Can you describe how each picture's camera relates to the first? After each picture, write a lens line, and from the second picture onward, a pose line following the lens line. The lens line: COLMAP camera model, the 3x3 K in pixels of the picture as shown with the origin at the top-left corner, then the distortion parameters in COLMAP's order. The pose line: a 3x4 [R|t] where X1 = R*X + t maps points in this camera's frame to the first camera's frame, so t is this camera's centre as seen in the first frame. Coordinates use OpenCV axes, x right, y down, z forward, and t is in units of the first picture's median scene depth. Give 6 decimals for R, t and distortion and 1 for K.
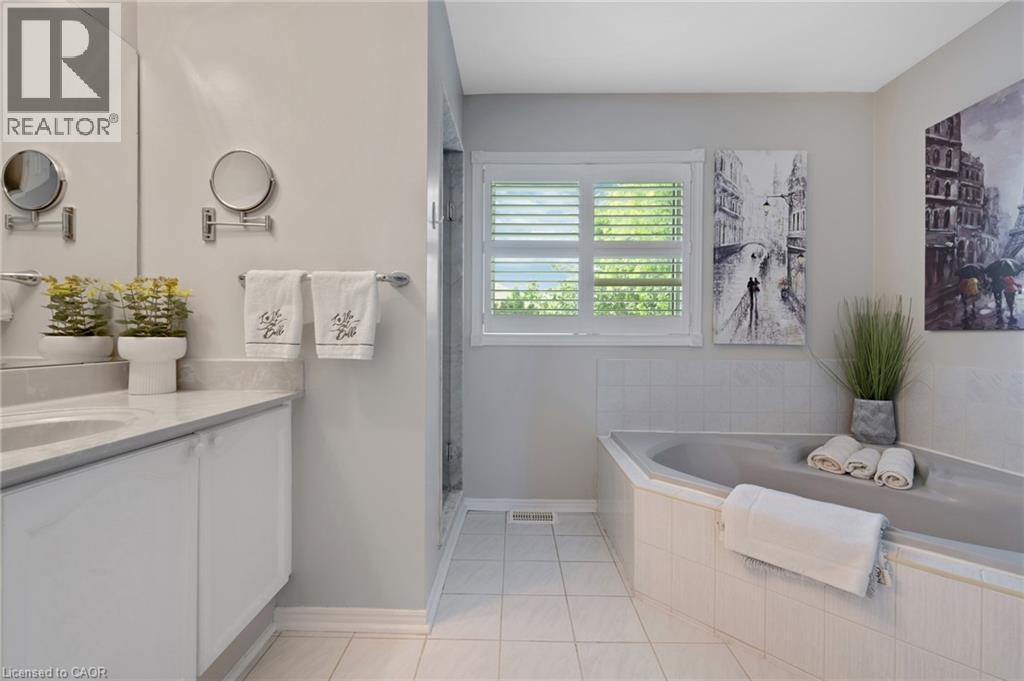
lens RADIAL K [[424.9, 0, 511.6], [0, 424.9, 340.3], [0, 0, 1]] dist [-0.003320, -0.000058]
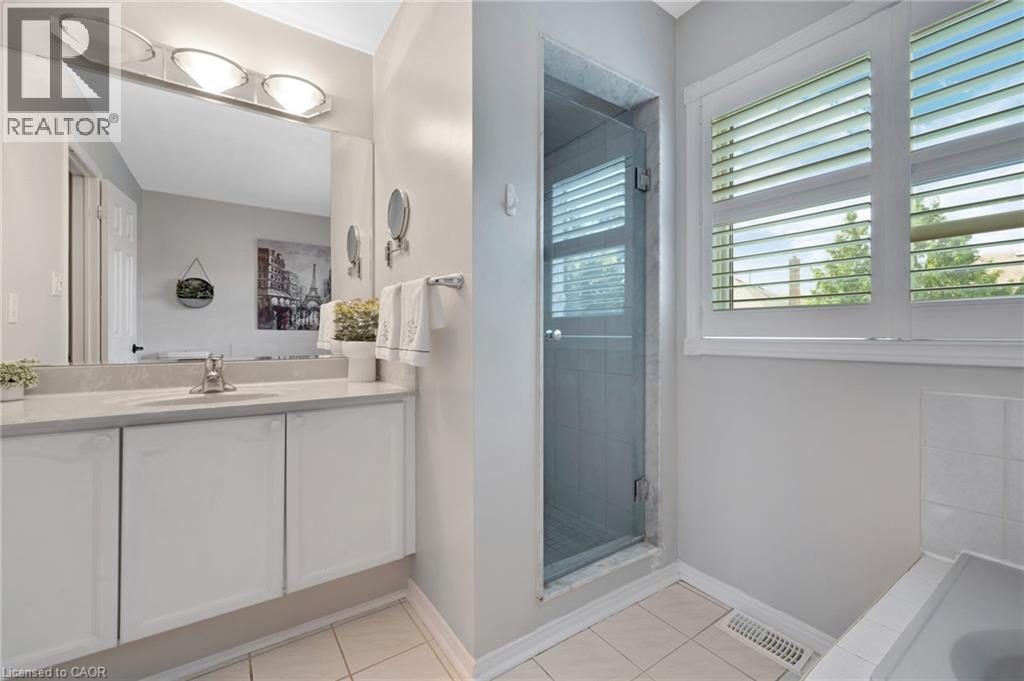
lens RADIAL K [[424.9, 0, 510.8], [0, 424.9, 334.4], [0, 0, 1]] dist [-0.003320, -0.000058]
pose [[0.574739, -0.002959, -0.818331, 0.347631], [-0.009490, 0.999902, -0.010281, -0.011806], [0.818282, 0.013674, 0.574655, 0.355378]]
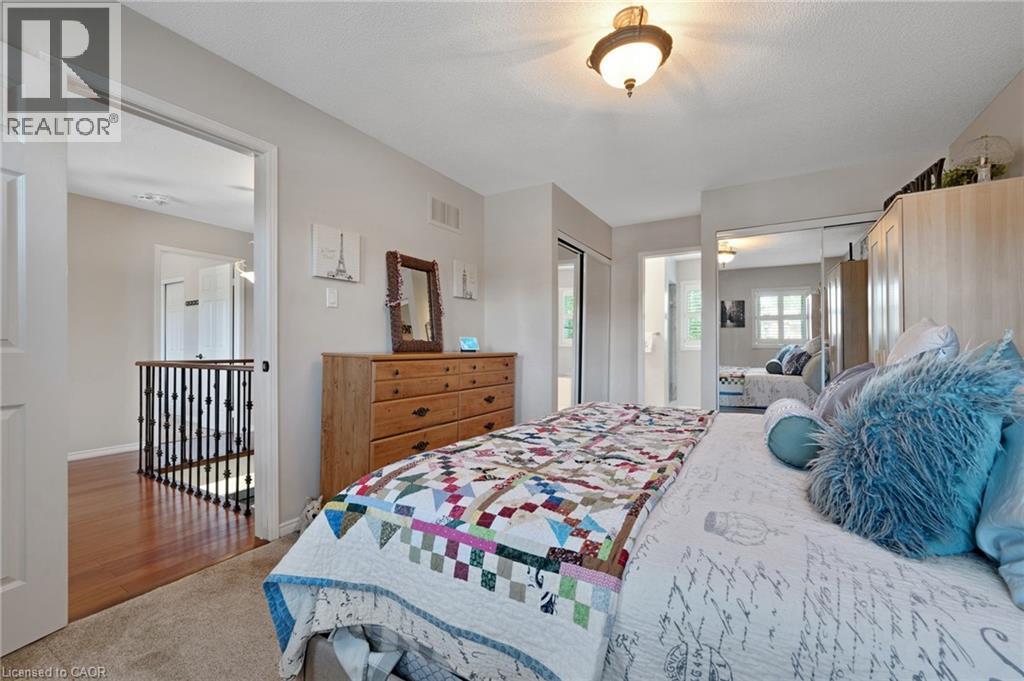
lens RADIAL K [[424.9, 0, 510.8], [0, 424.9, 342.0], [0, 0, 1]] dist [-0.003320, -0.000058]
pose [[0.864481, -0.006073, -0.502629, 0.366238], [-0.002381, 0.999866, -0.016175, 0.007850], [0.502660, 0.015180, 0.864351, -2.085882]]
